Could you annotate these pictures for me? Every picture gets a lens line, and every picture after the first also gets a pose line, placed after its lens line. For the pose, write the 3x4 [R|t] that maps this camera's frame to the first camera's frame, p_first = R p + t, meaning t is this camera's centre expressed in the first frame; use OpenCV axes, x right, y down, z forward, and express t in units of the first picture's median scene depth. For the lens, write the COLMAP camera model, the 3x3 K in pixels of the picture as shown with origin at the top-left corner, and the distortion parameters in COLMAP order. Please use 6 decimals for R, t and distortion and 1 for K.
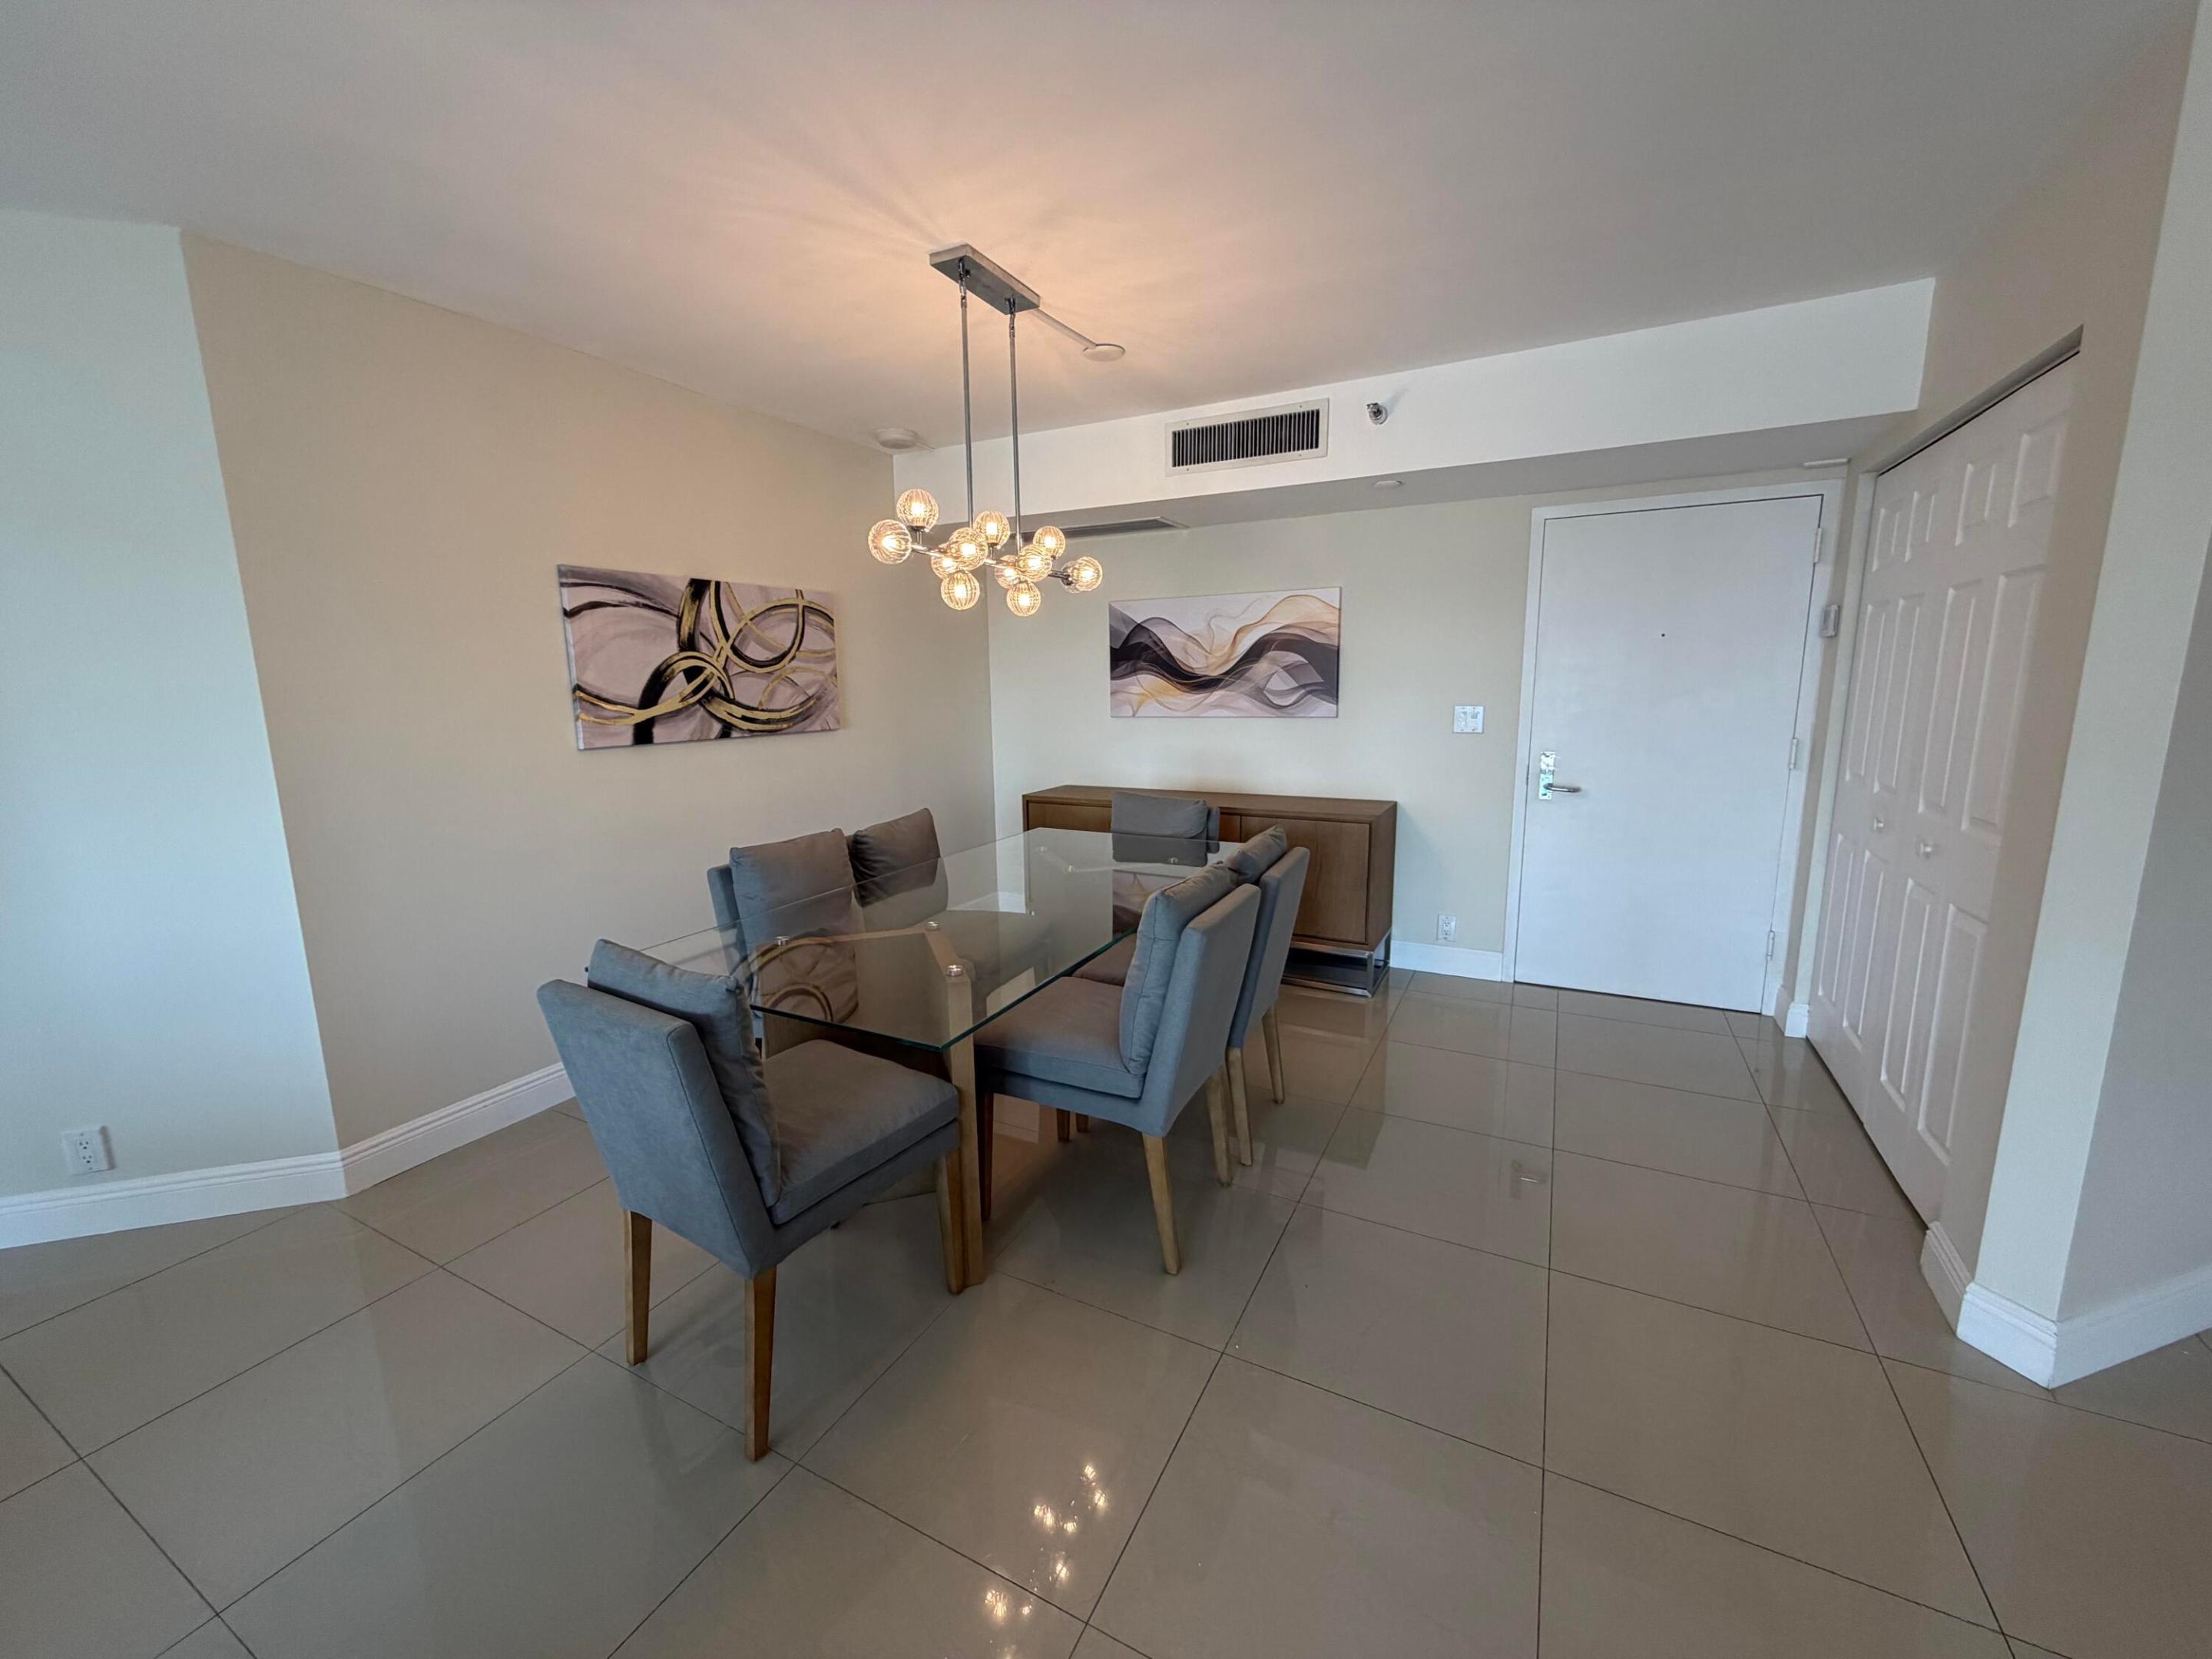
lens RADIAL K [[880.9, 0, 1092.4], [0, 880.9, 830.7], [0, 0, 1]] dist [-0.000809, 0.000580]
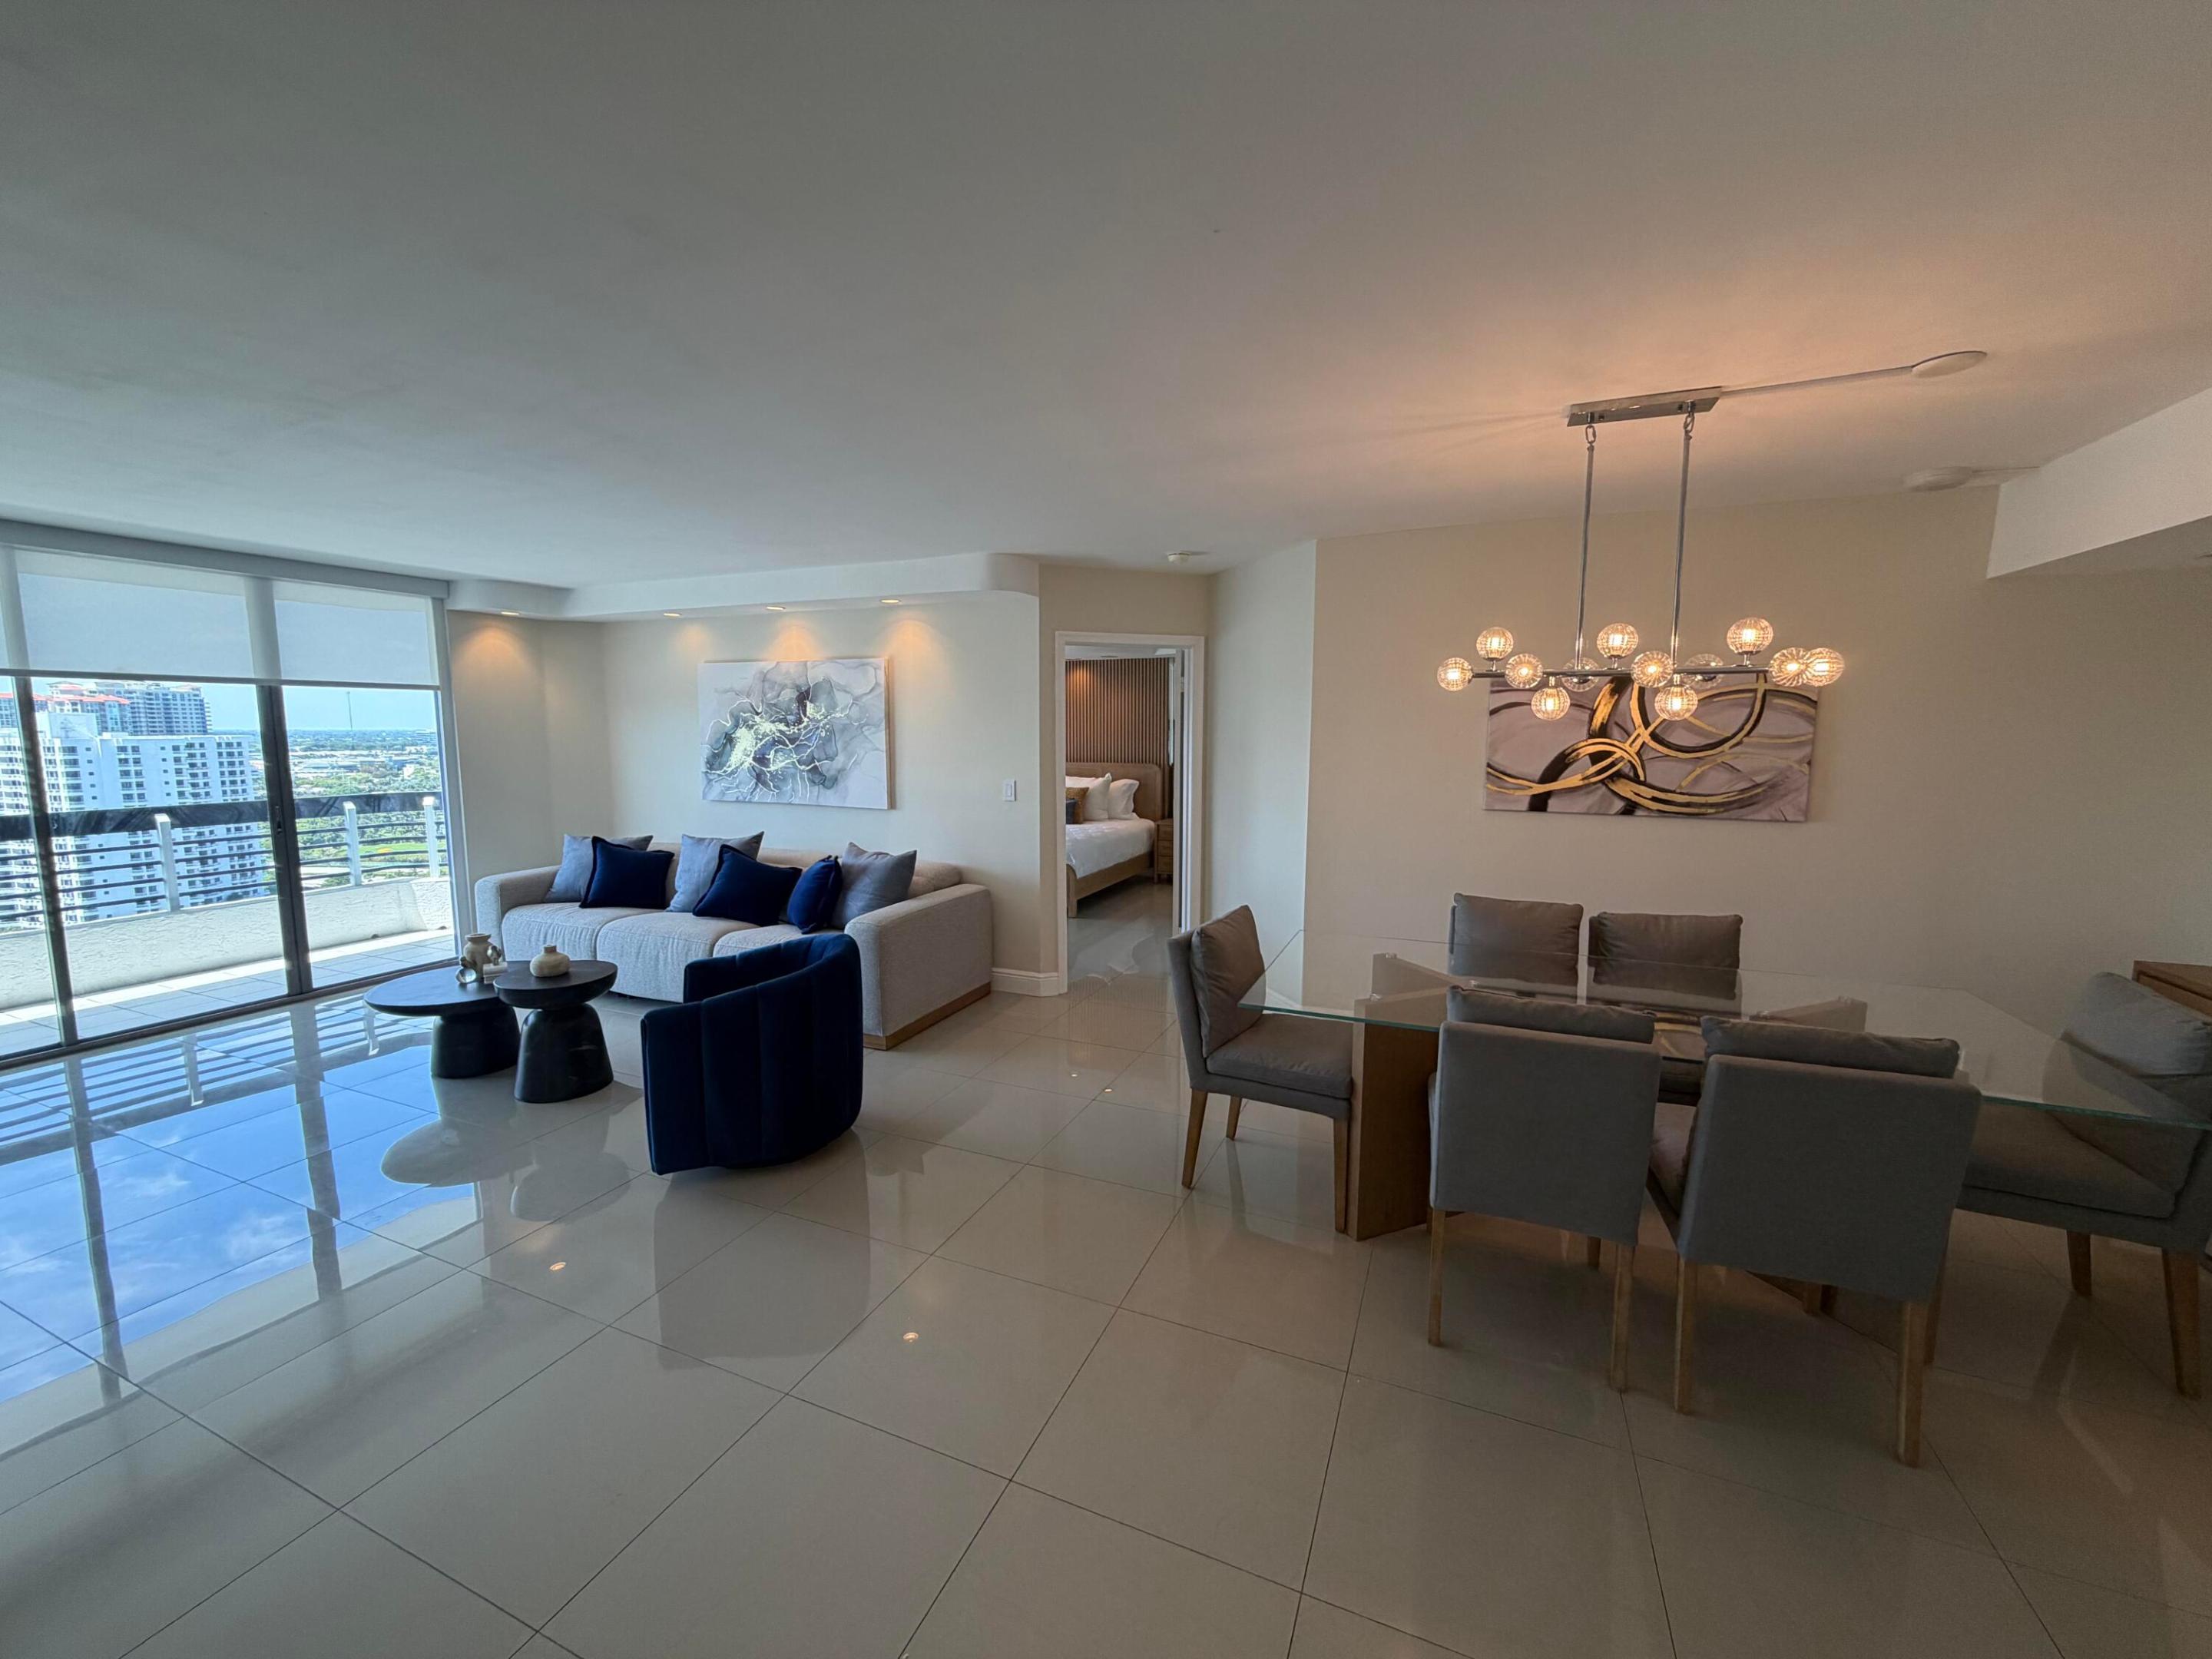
lens RADIAL K [[880.9, 0, 1098.4], [0, 880.9, 827.0], [0, 0, 1]] dist [-0.000809, 0.000580]
pose [[0.078553, 0.126024, -0.988912, 0.598561], [-0.176302, 0.978098, 0.110642, -0.090846], [0.981197, 0.165656, 0.099050, 0.226938]]
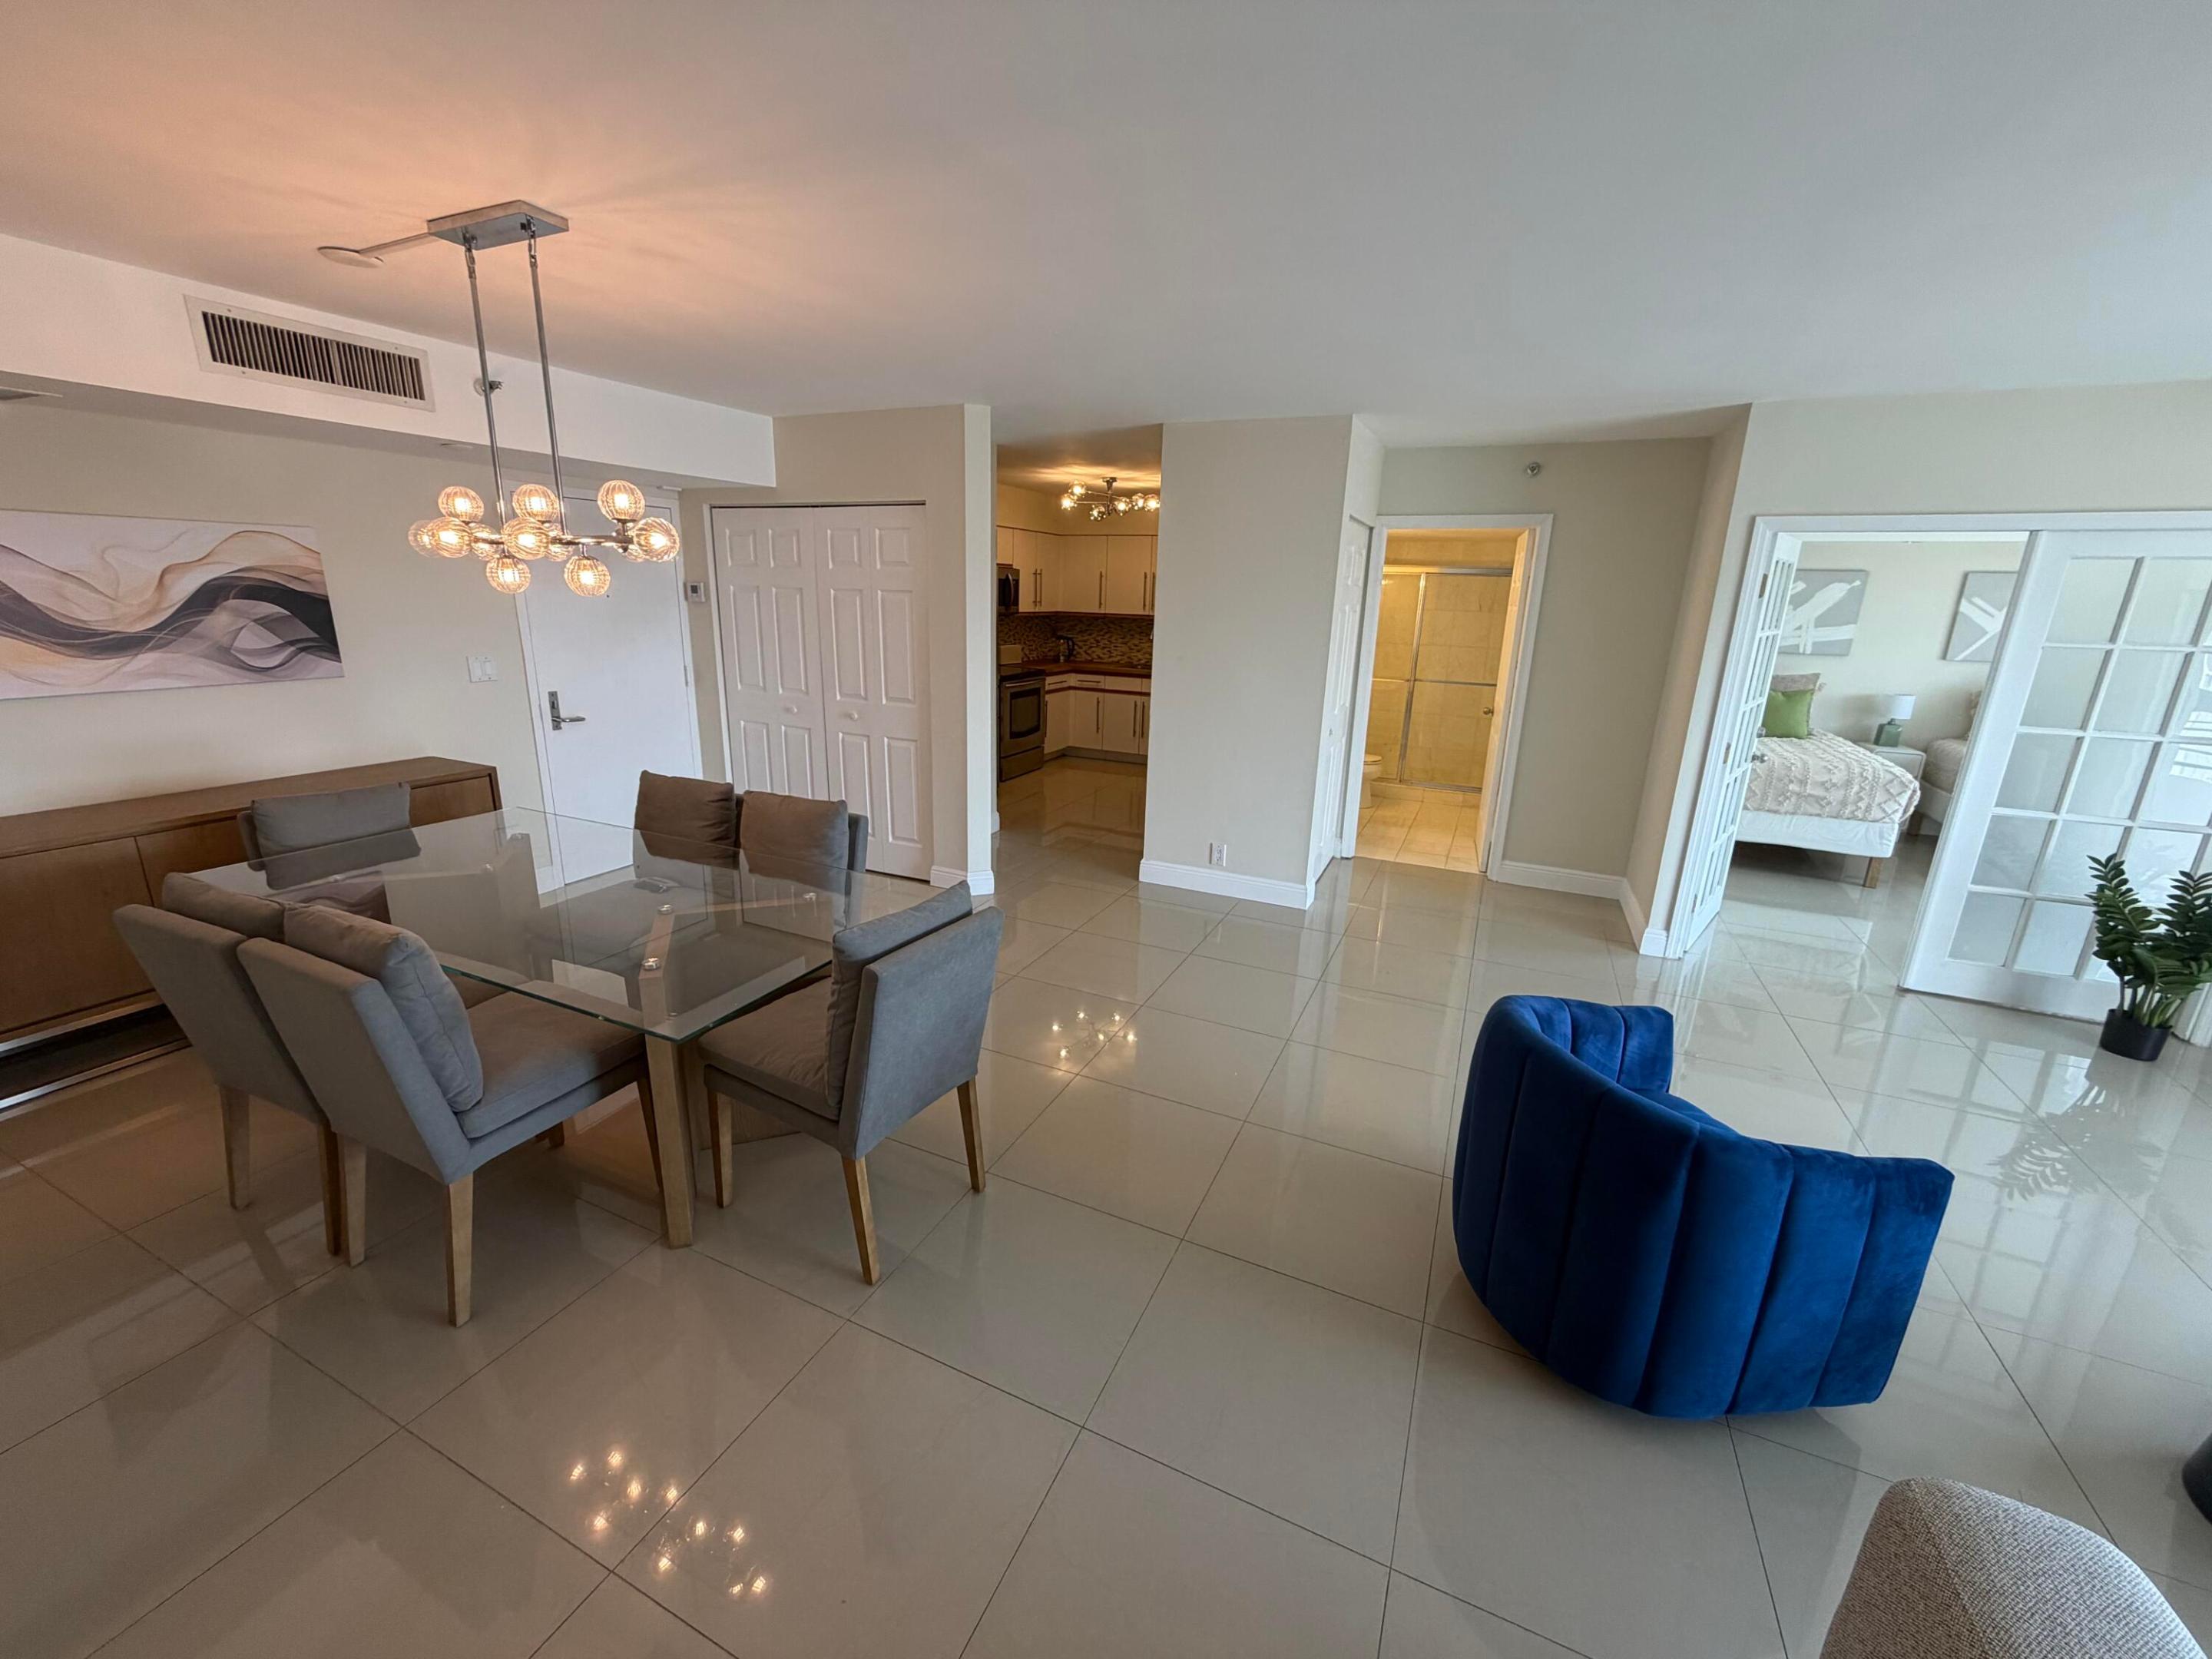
lens RADIAL K [[880.9, 0, 1090.1], [0, 880.9, 827.2], [0, 0, 1]] dist [-0.000809, 0.000580]
pose [[-0.045776, -0.246260, 0.968122, -0.756693], [0.146913, 0.956941, 0.250362, -0.108822], [-0.988090, 0.153690, -0.007626, 0.322604]]
